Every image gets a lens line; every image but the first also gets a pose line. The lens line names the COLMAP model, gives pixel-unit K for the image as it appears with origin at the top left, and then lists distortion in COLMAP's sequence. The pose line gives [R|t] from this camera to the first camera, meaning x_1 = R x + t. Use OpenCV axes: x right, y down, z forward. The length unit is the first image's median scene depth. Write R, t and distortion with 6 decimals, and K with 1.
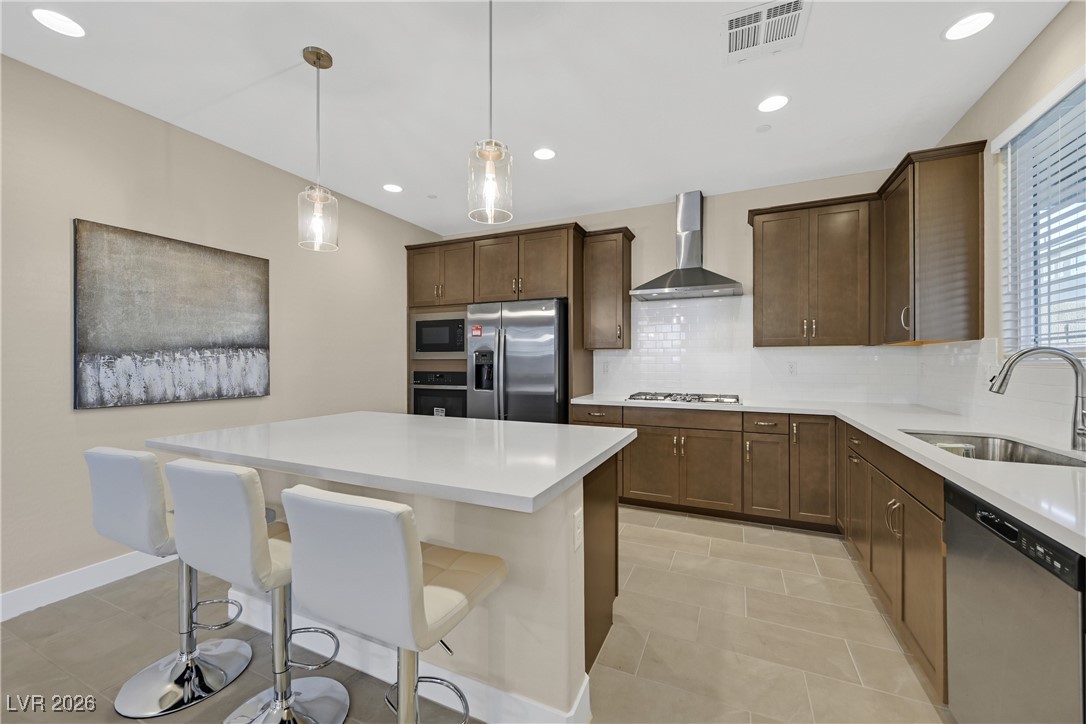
lens RADIAL K [[424.7, 0, 543.0], [0, 424.7, 362.0], [0, 0, 1]] dist [-0.000399, -0.000219]
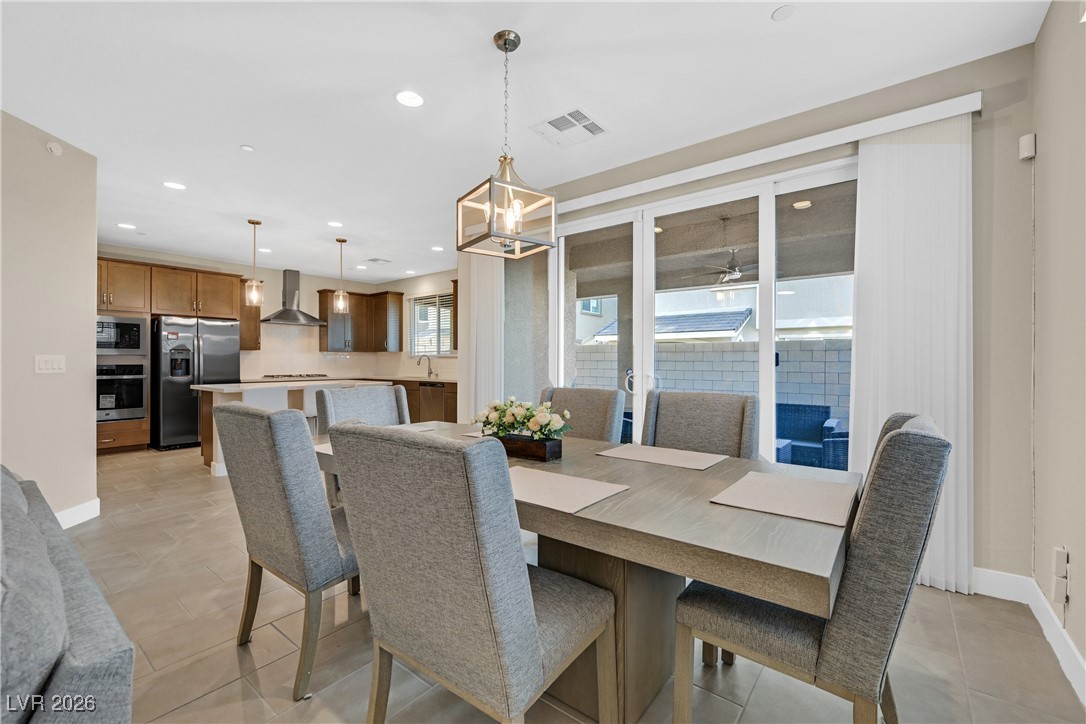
lens RADIAL K [[454.3, 0, 543.0], [0, 454.3, 362.0], [0, 0, 1]] dist [-0.000374, -0.000146]
pose [[0.238619, -0.000536, 0.971113, -1.848613], [0.002305, 0.999997, -0.000015, 0.026640], [-0.971111, 0.002242, 0.238619, -0.795760]]
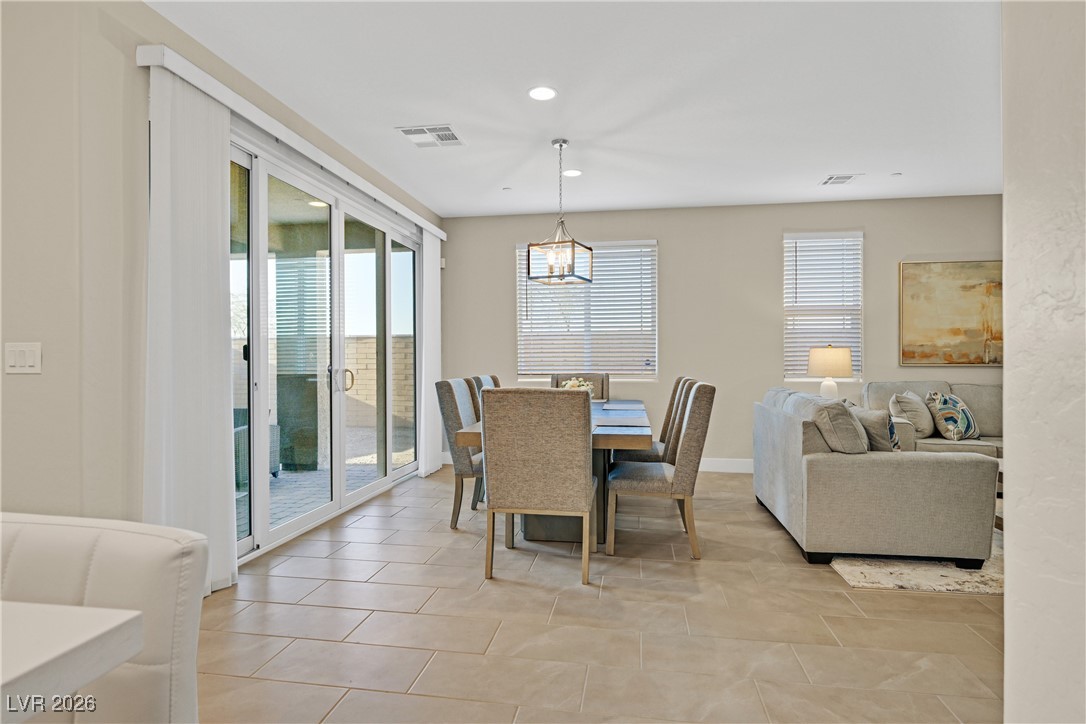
lens RADIAL K [[575.3, 0, 543.0], [0, 575.3, 362.0], [0, 0, 1]] dist [-0.002999, 0.000030]
pose [[-0.964354, 0.003194, -0.264595, -0.677935], [0.001302, 0.999972, 0.007326, 0.031048], [0.264611, 0.006720, -0.964332, 0.862209]]
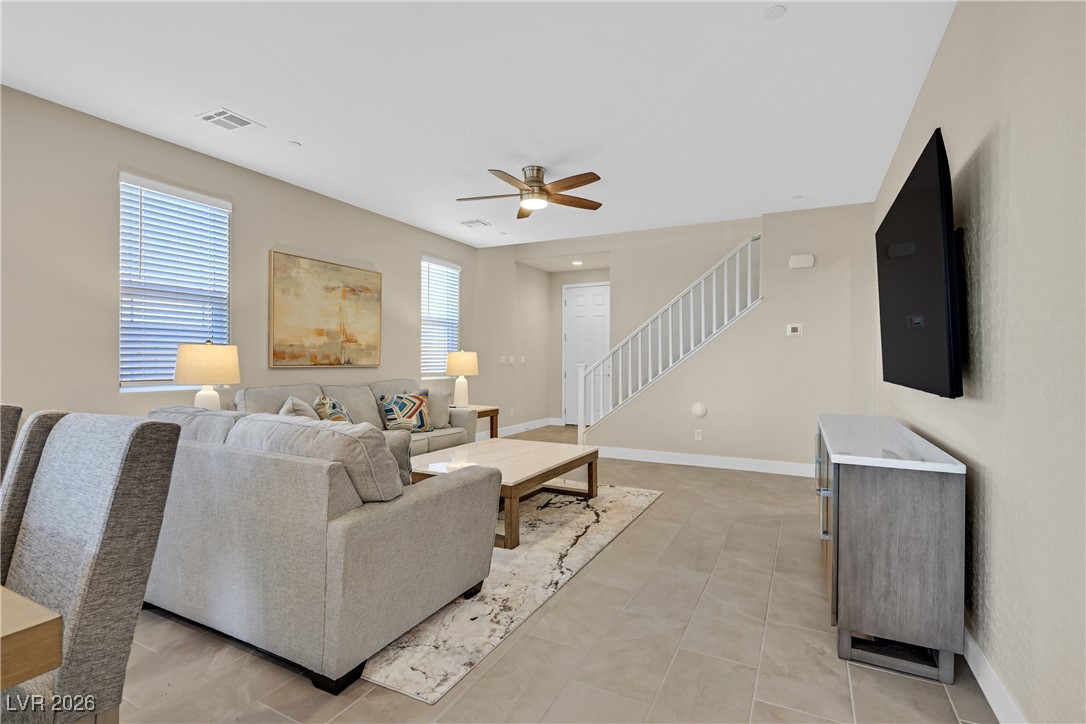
lens RADIAL K [[510.0, 0, 543.0], [0, 510.0, 362.0], [0, 0, 1]] dist [-0.000707, 0.000265]
pose [[-0.045473, 0.003414, -0.998960, -0.883710], [-0.009595, 0.999947, 0.003854, 0.029407], [0.998919, 0.009760, -0.045438, 0.170014]]
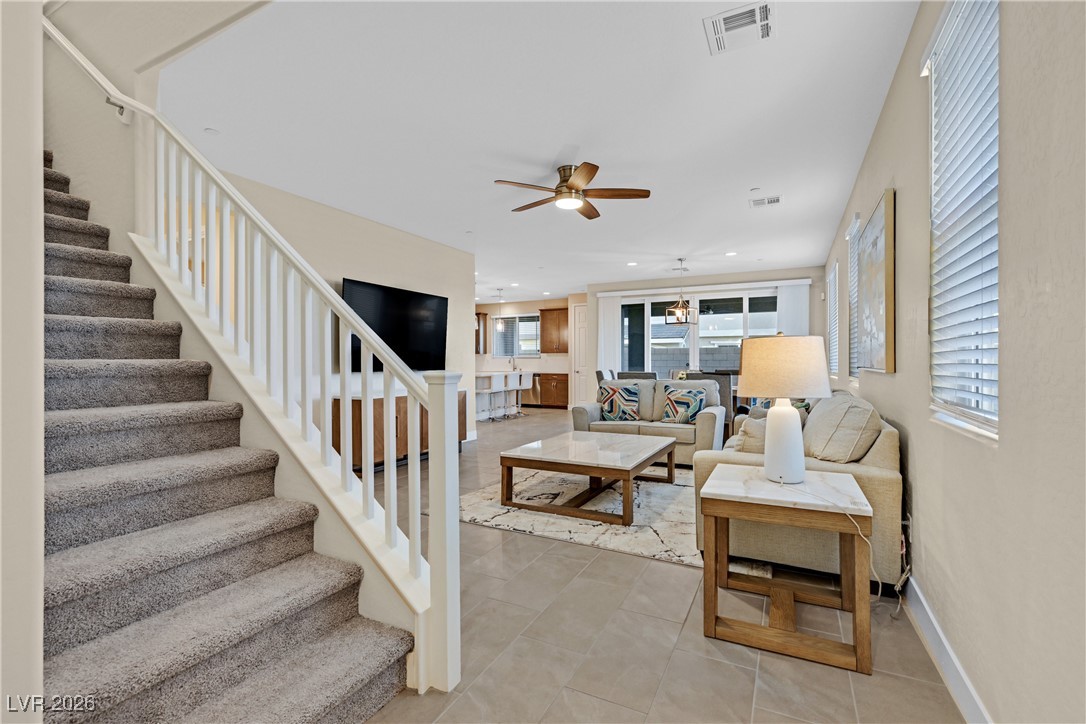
lens RADIAL K [[479.9, 0, 543.0], [0, 479.9, 362.0], [0, 0, 1]] dist [0.002860, 0.000124]
pose [[0.044156, -0.000138, 0.999025, -3.760137], [0.003381, 0.999994, -0.000012, 0.035654], [-0.999019, 0.003378, 0.044156, 0.089860]]
